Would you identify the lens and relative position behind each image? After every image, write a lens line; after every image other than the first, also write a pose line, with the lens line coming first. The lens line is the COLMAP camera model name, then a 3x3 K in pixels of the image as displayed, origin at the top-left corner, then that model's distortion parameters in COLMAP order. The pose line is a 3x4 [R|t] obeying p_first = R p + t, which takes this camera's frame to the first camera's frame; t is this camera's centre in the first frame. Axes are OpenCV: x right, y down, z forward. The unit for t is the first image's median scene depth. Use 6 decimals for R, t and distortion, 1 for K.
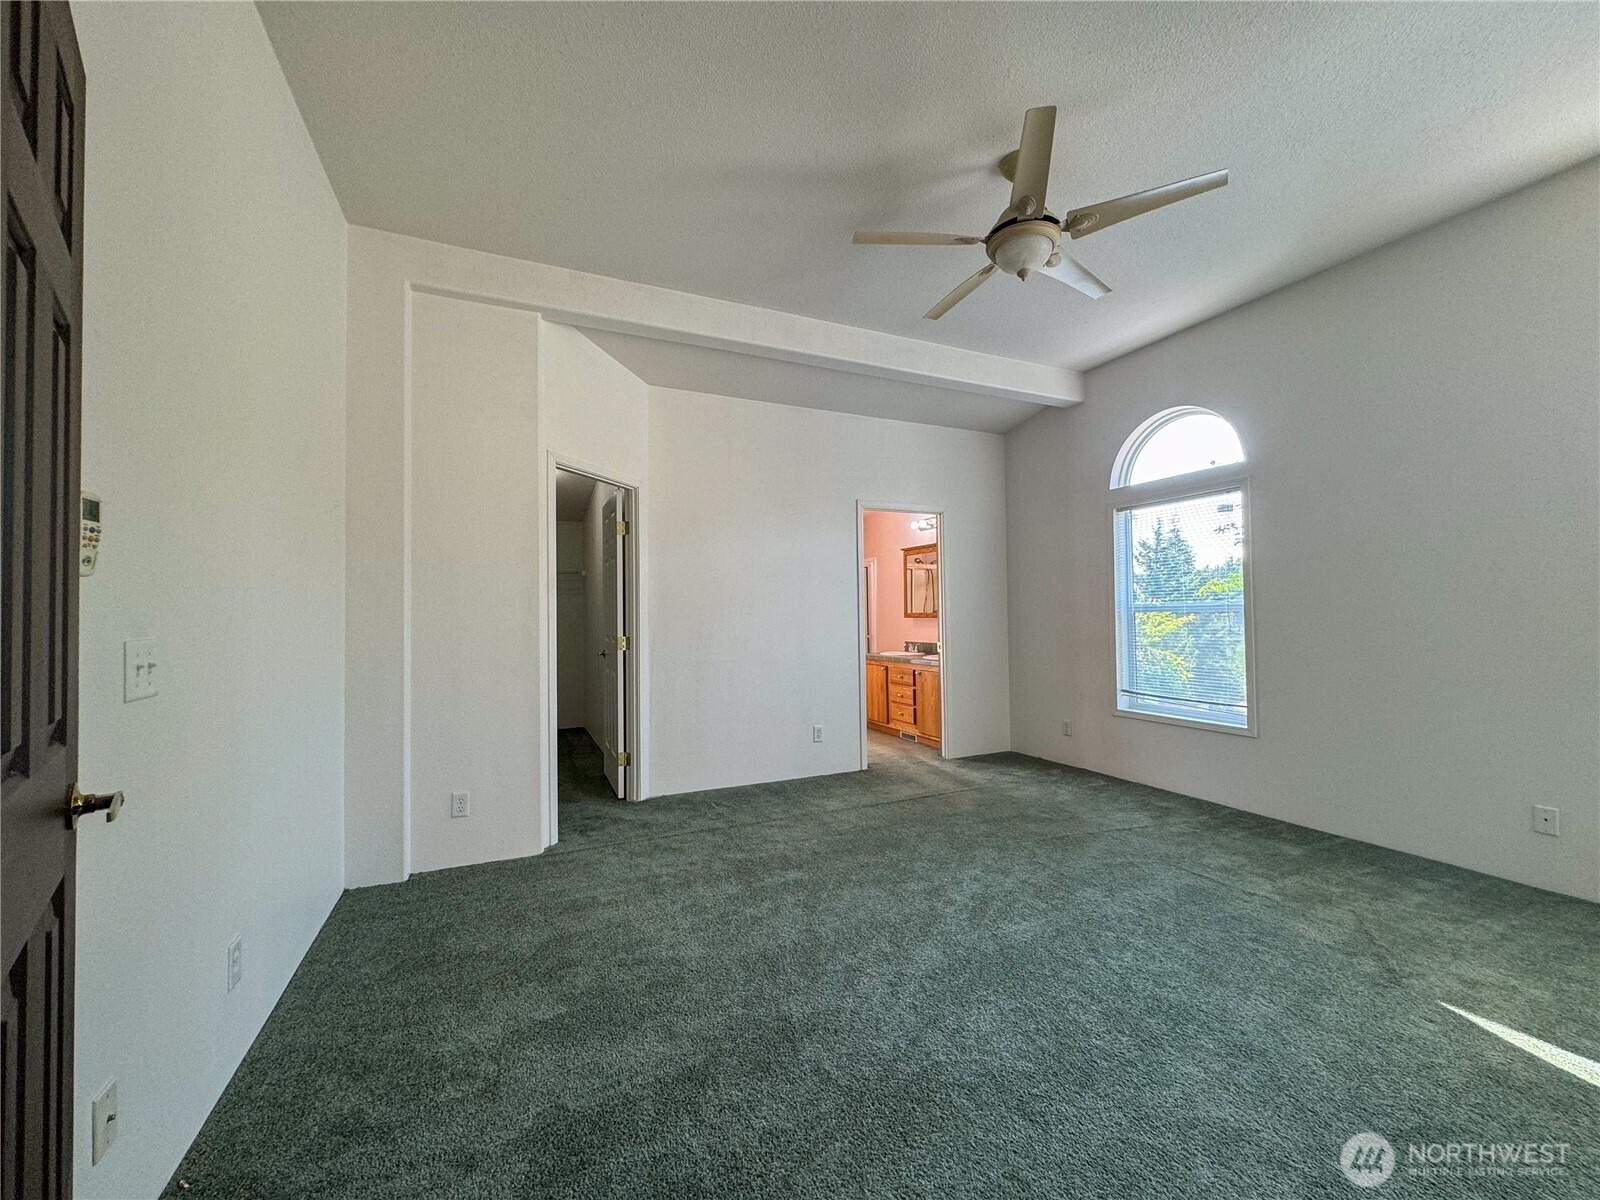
lens RADIAL K [[638.7, 0, 794.1], [0, 638.7, 600.1], [0, 0, 1]] dist [-0.003472, -0.000639]
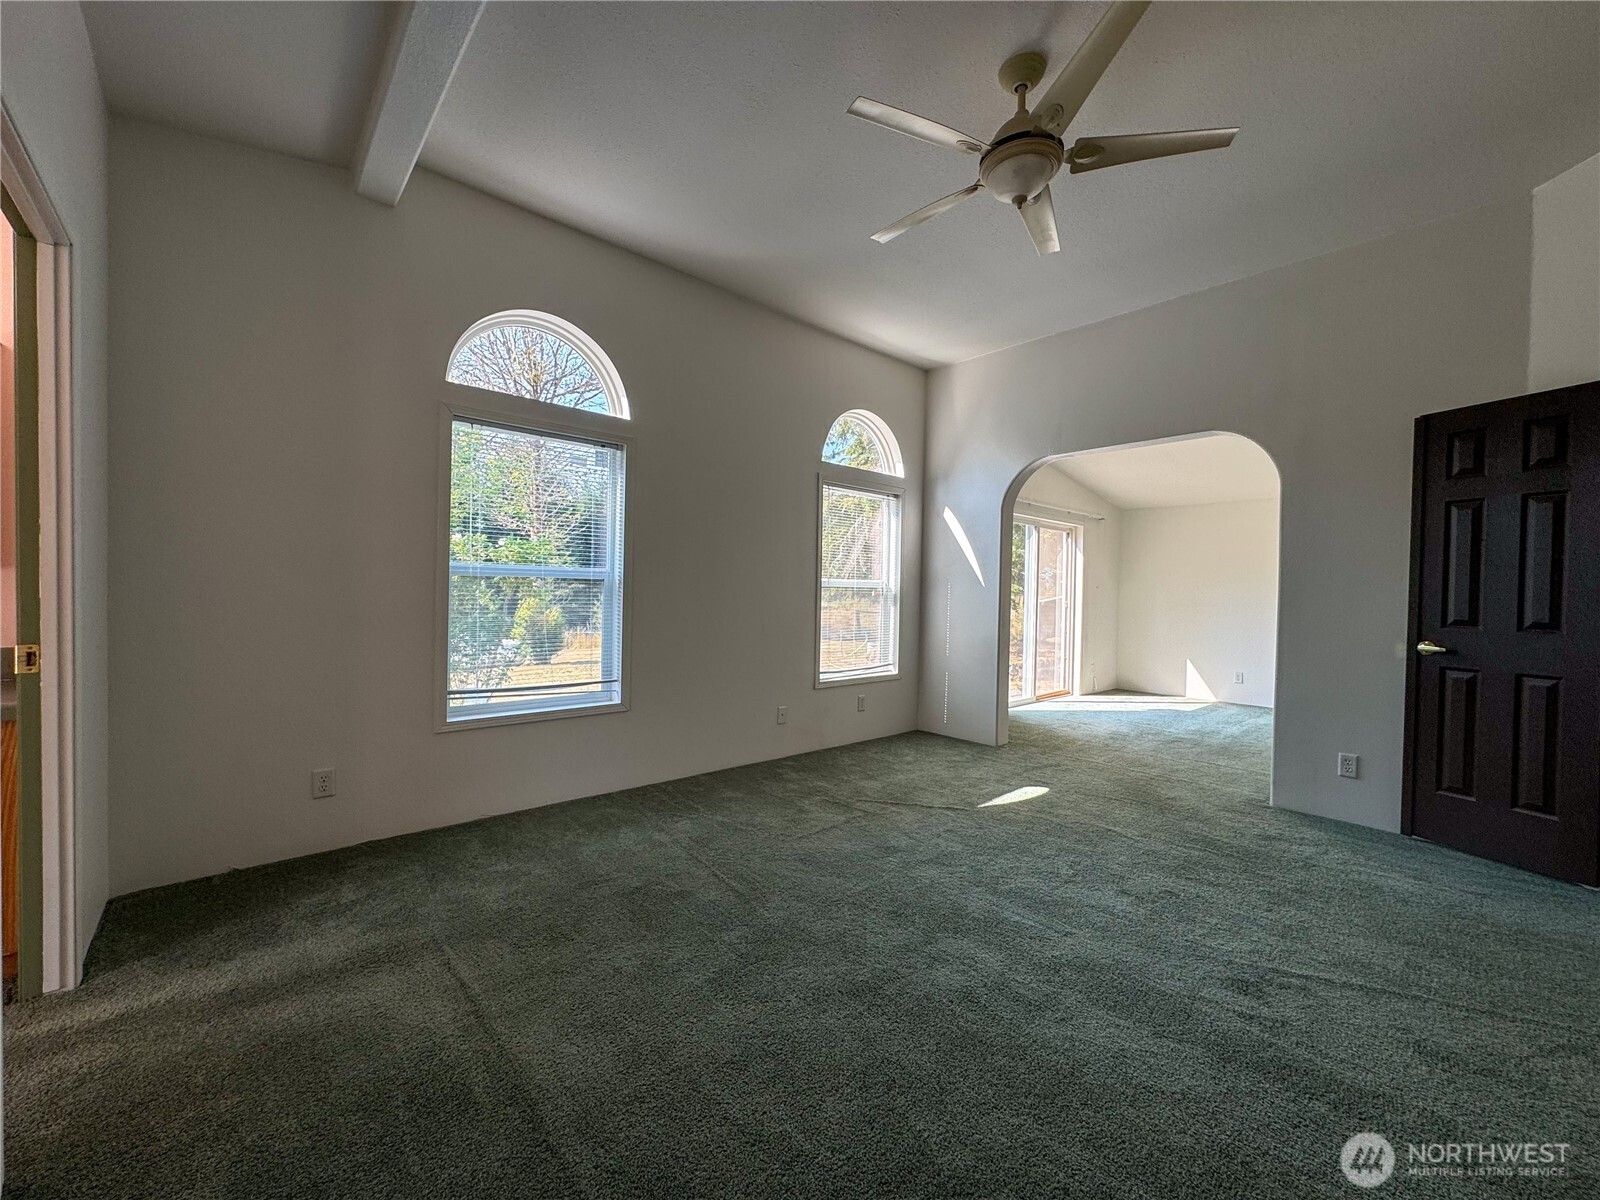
lens RADIAL K [[638.7, 0, 795.8], [0, 638.7, 611.7], [0, 0, 1]] dist [-0.003472, -0.000639]
pose [[-0.290291, -0.025131, 0.956608, -0.269685], [-0.037584, 0.999183, 0.014844, 0.039478], [-0.956200, -0.031644, -0.290998, 1.019971]]
